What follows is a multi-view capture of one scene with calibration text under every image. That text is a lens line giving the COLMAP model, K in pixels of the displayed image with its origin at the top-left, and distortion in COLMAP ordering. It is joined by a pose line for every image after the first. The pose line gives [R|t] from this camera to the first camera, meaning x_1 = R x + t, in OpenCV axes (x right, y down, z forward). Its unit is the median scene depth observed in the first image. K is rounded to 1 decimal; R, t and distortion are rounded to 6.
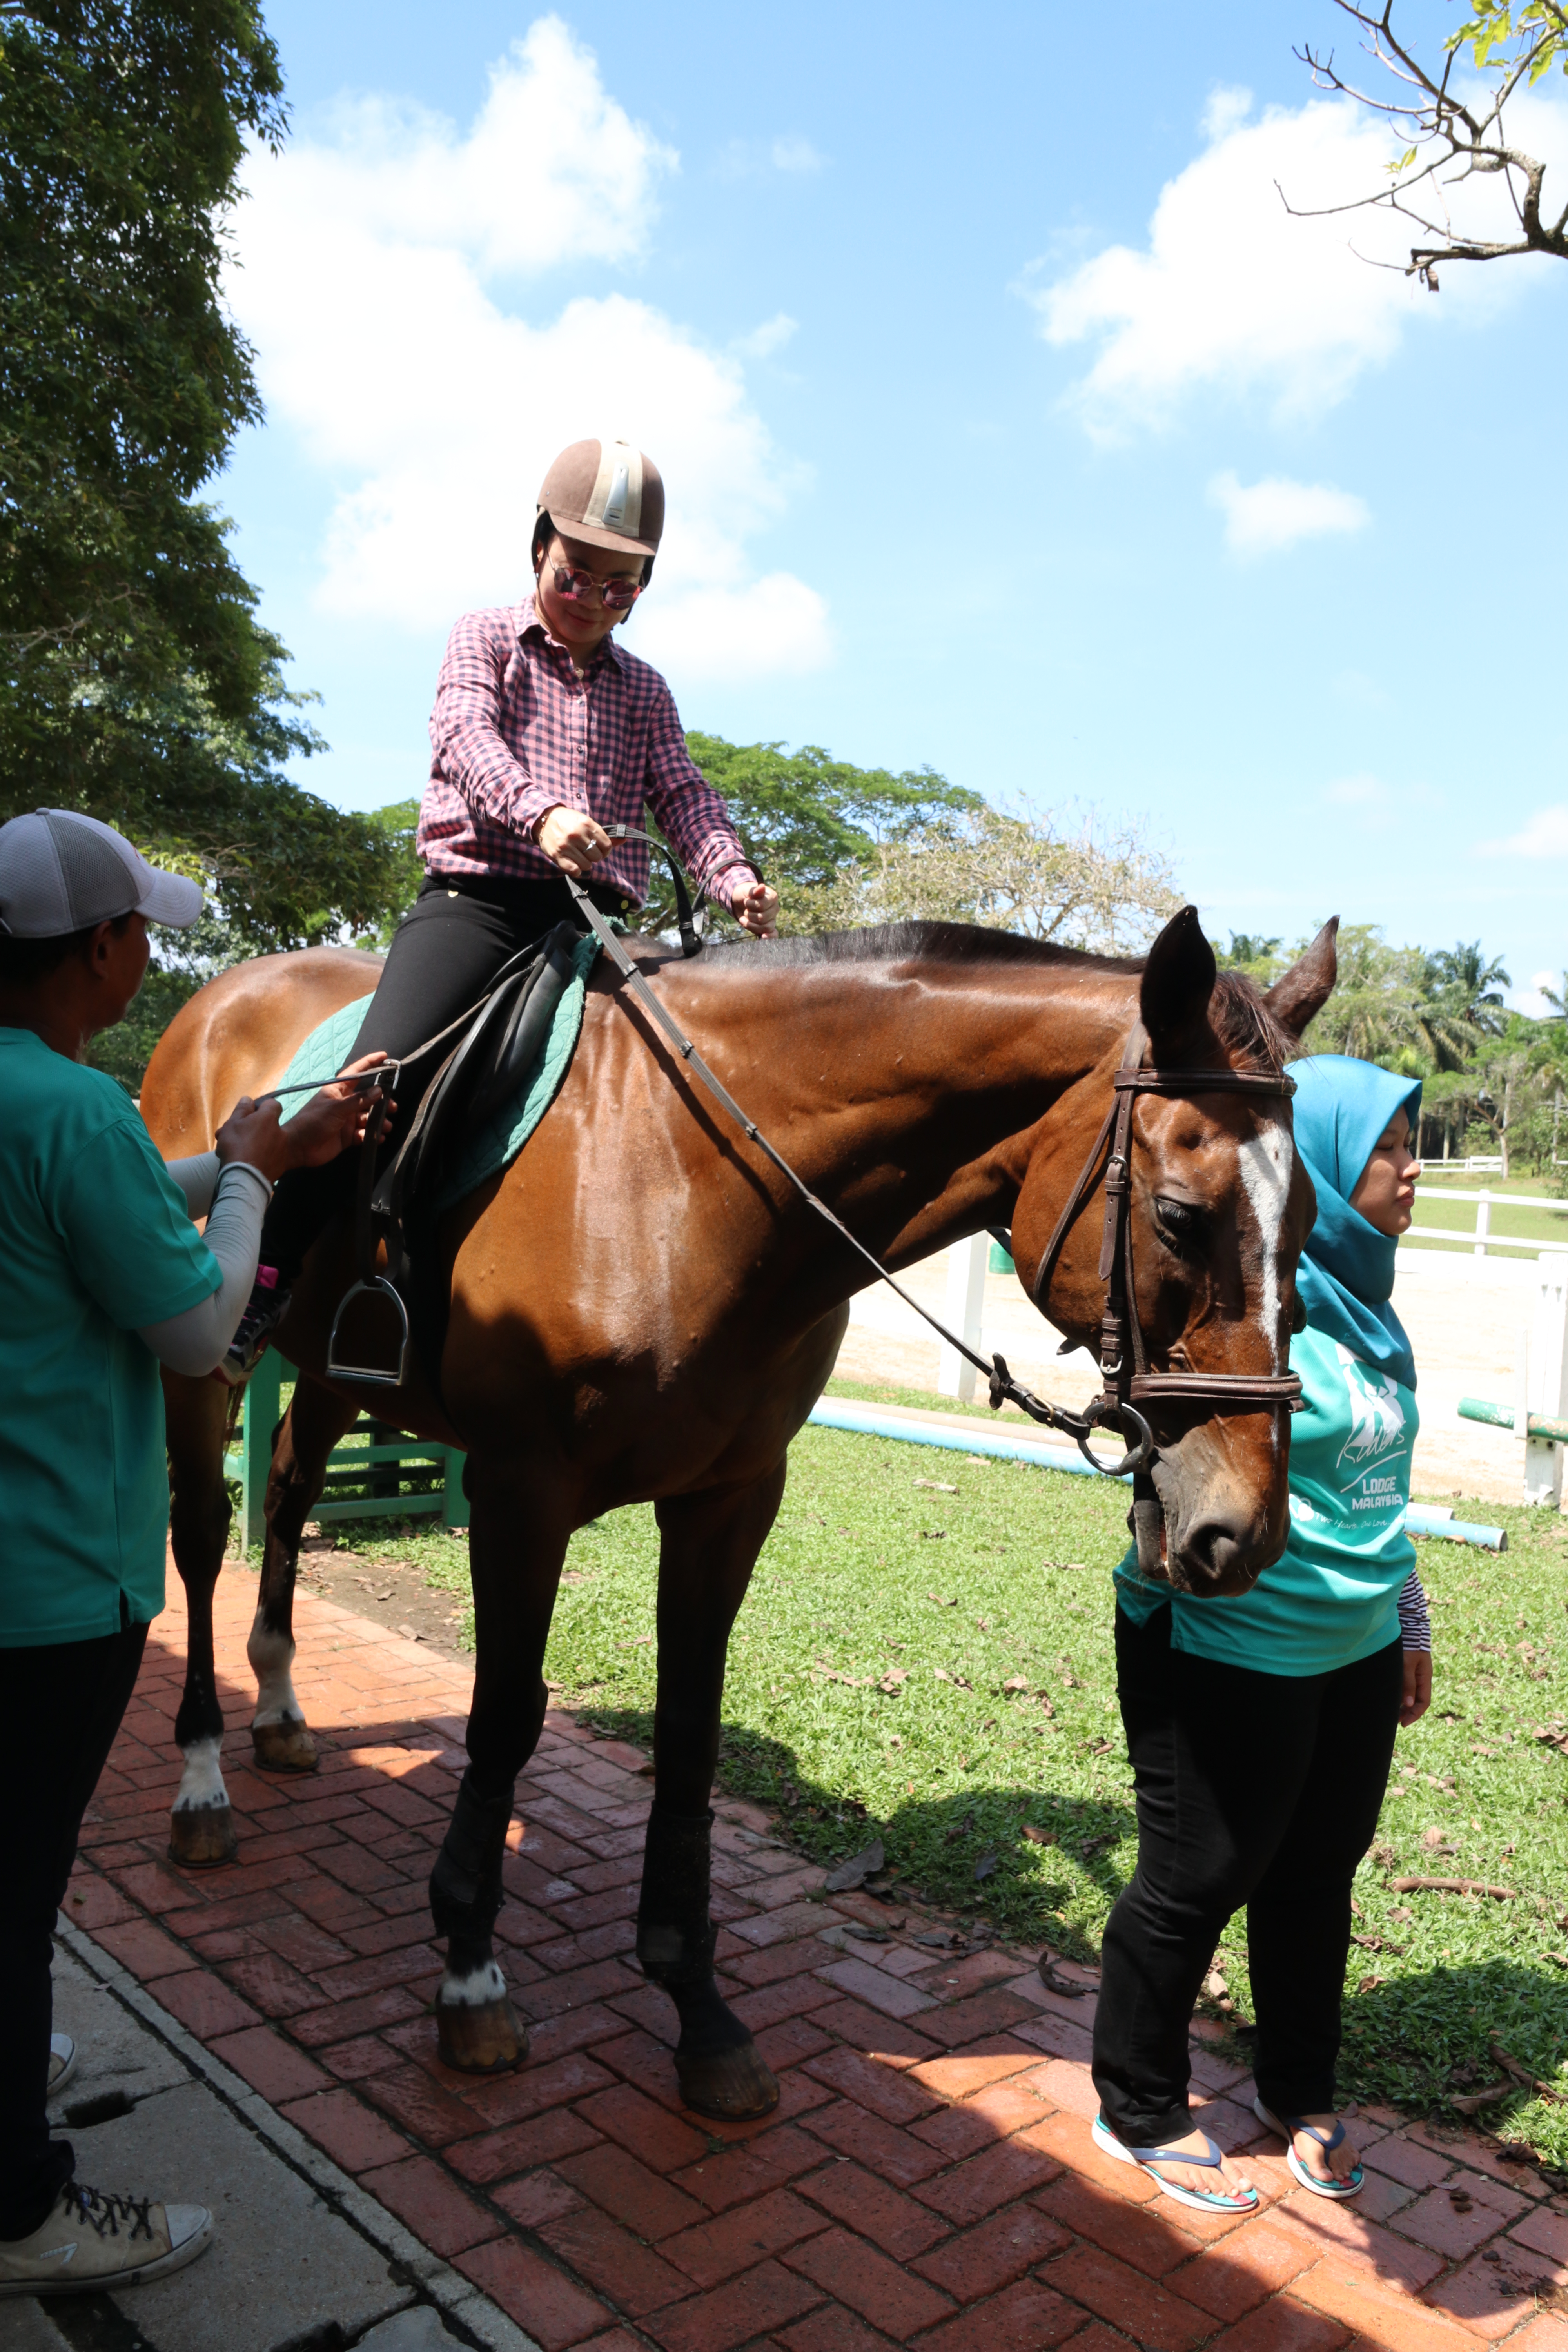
lens RADIAL K [[1909.7, 0, 777.7], [0, 1909.7, 1182.8], [0, 0, 1]] dist [-0.113815, 0.116124]
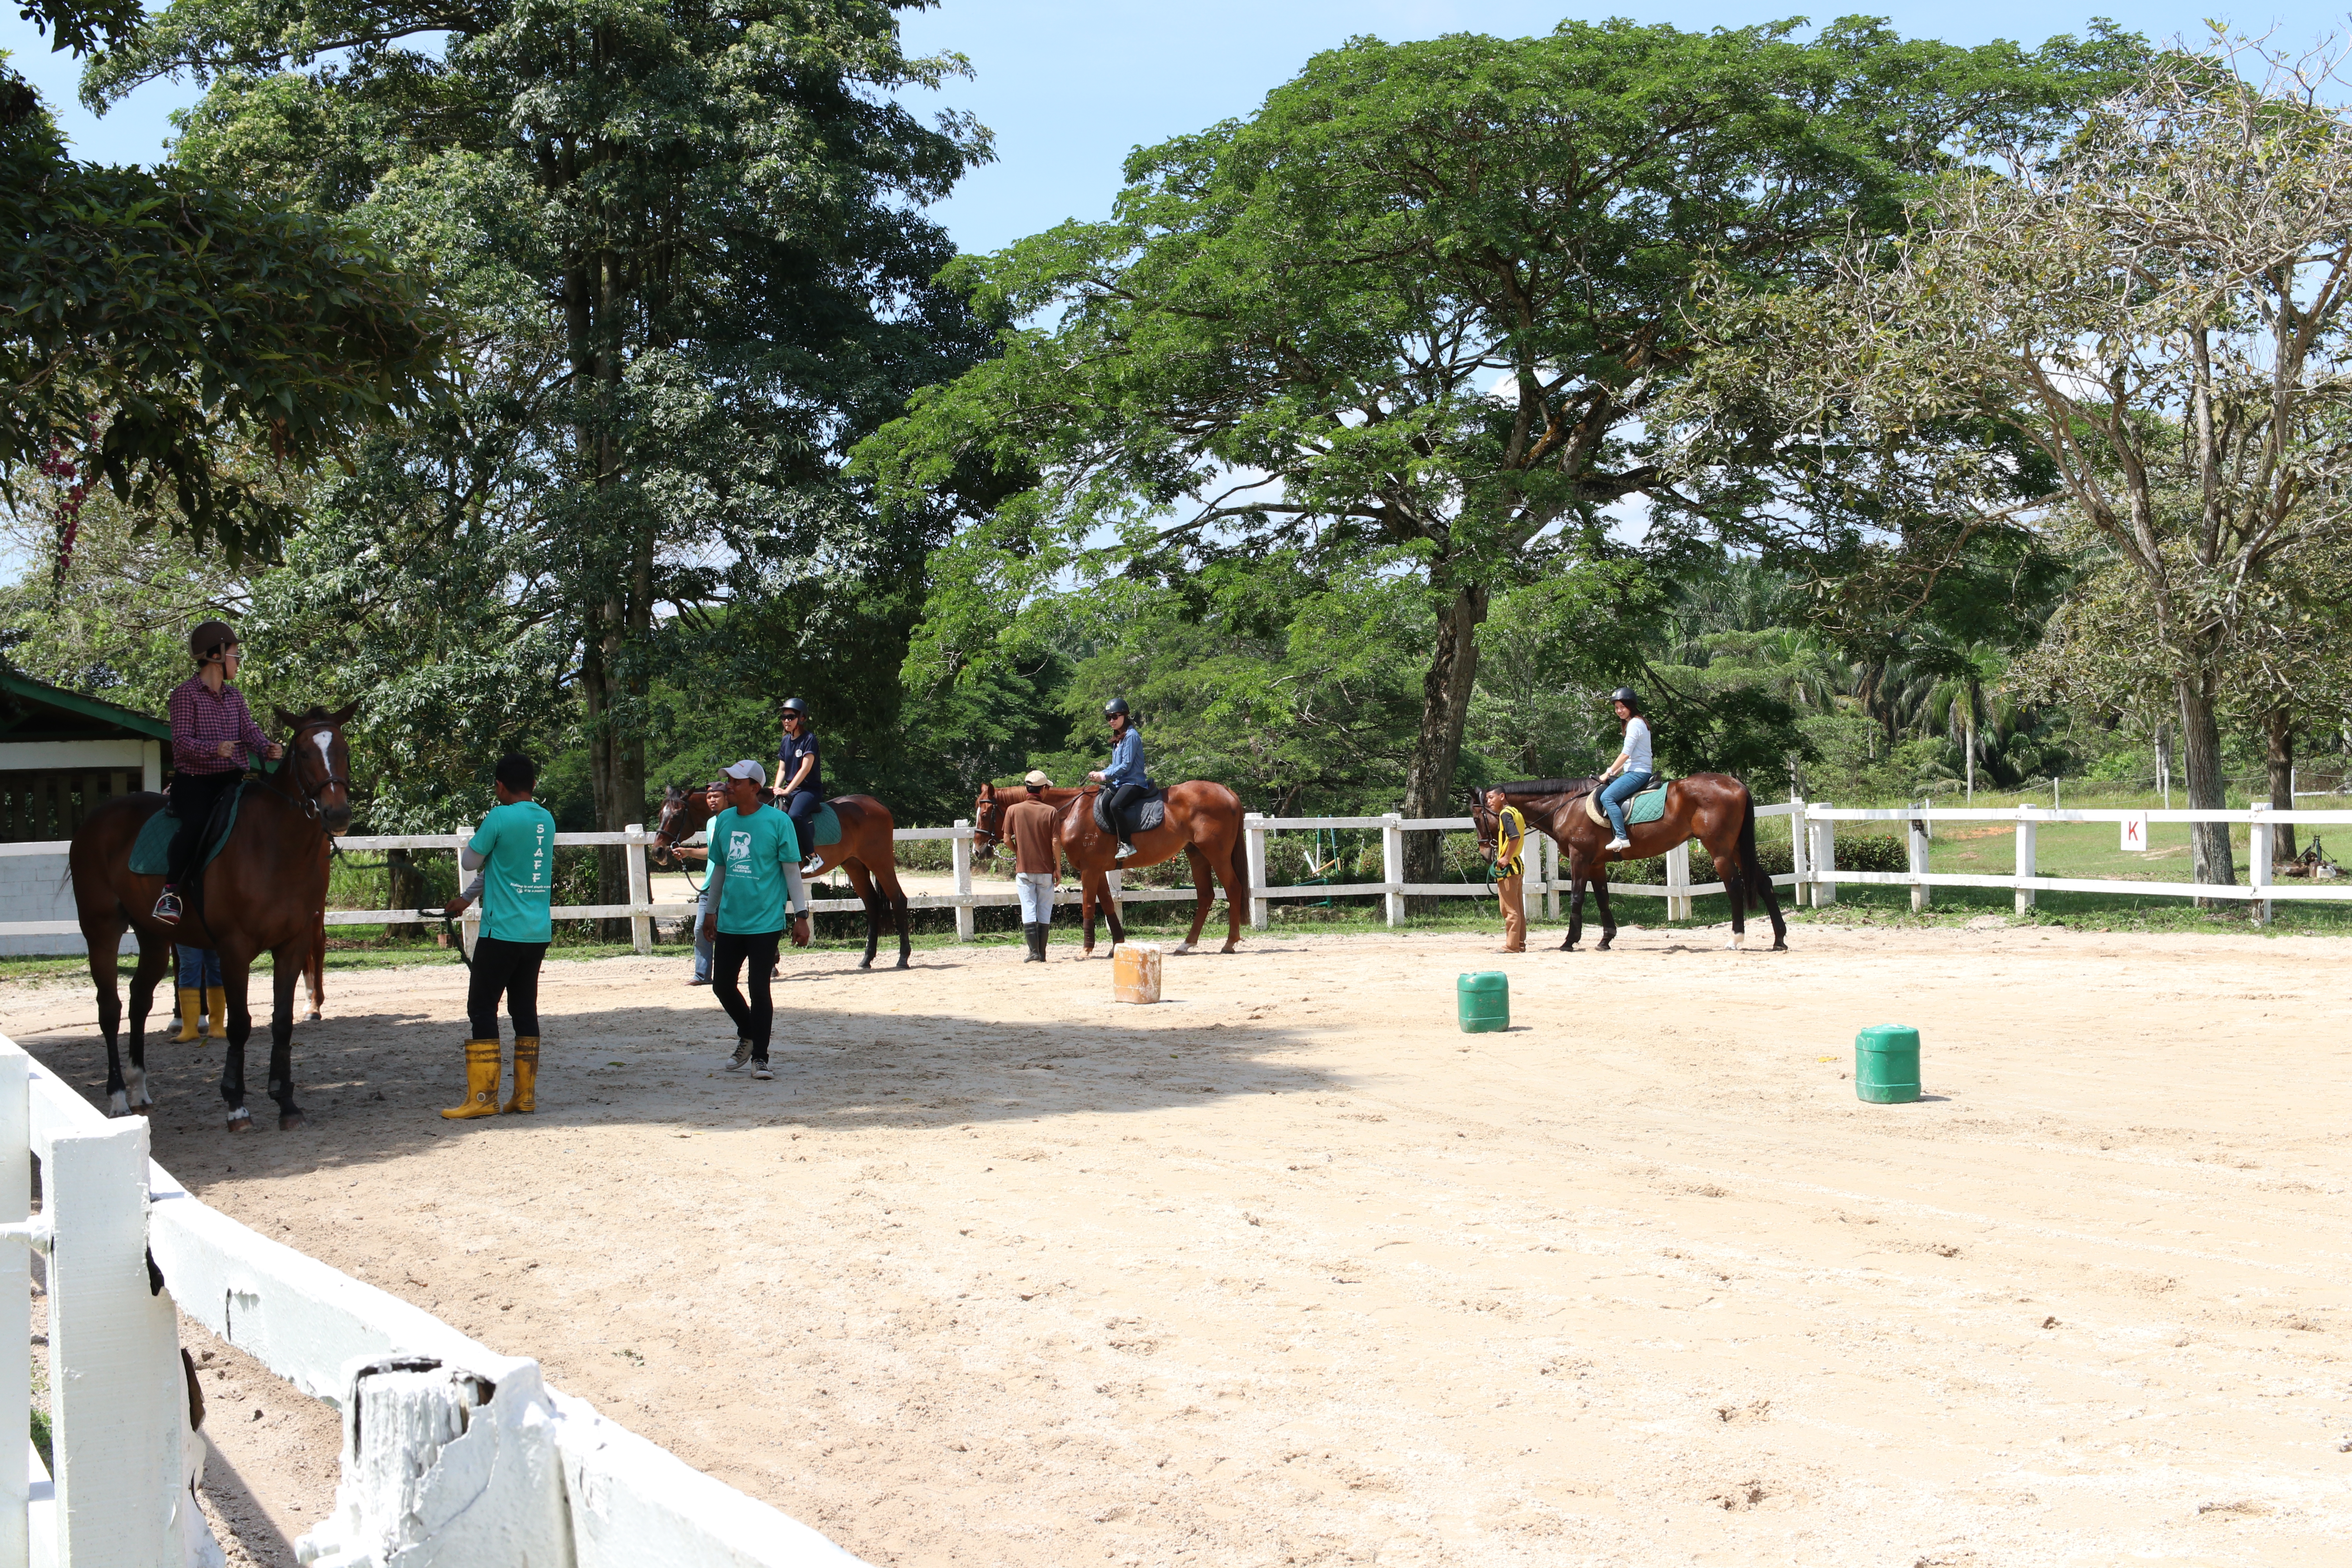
lens RADIAL K [[3310.9, 0, 1186.0], [0, 3310.9, 785.4], [0, 0, 1]] dist [0.074607, 0.025403]
pose [[0.953651, -0.080617, -0.289913, 0.084156], [0.069788, 0.996429, -0.047519, 0.000812], [0.292709, 0.025084, 0.955873, 0.108786]]
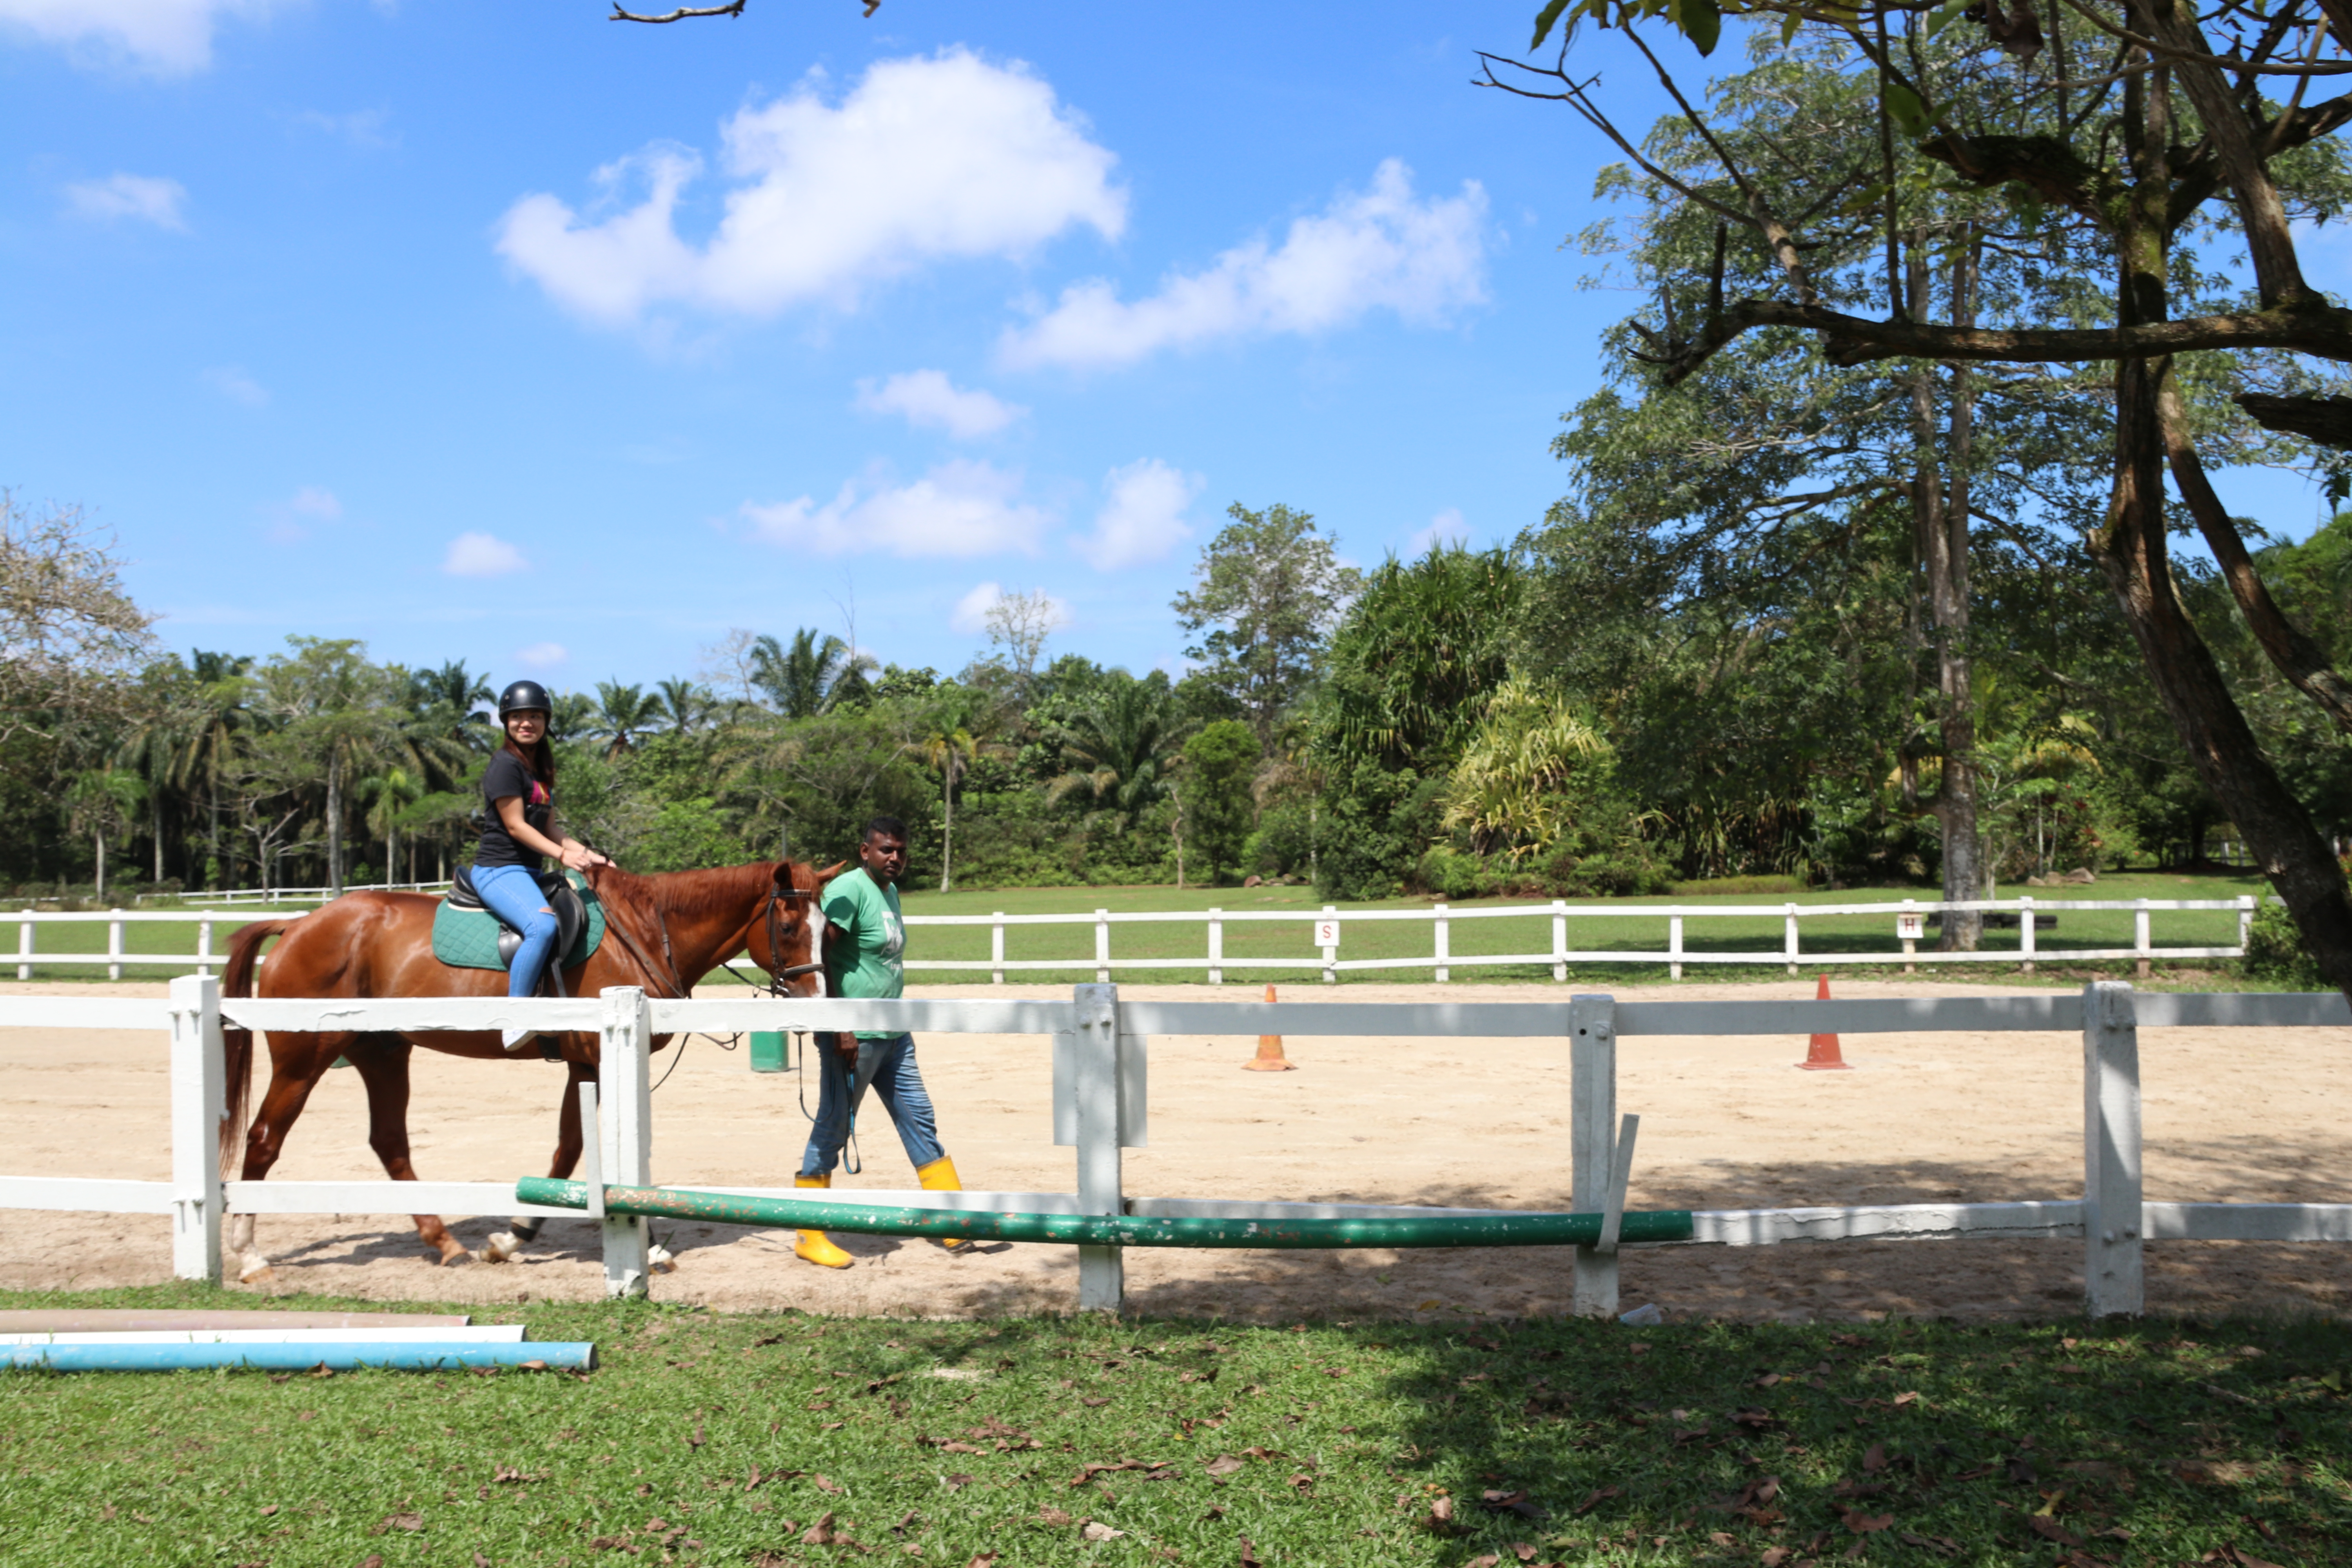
lens RADIAL K [[1912.6, 0, 1173.1], [0, 1912.6, 788.3], [0, 0, 1]] dist [-0.122952, 0.134211]
pose [[0.755353, -0.034279, 0.654421, 0.008405], [0.073844, 0.996723, -0.033023, -0.000611], [-0.651144, 0.073269, 0.755409, 0.030815]]
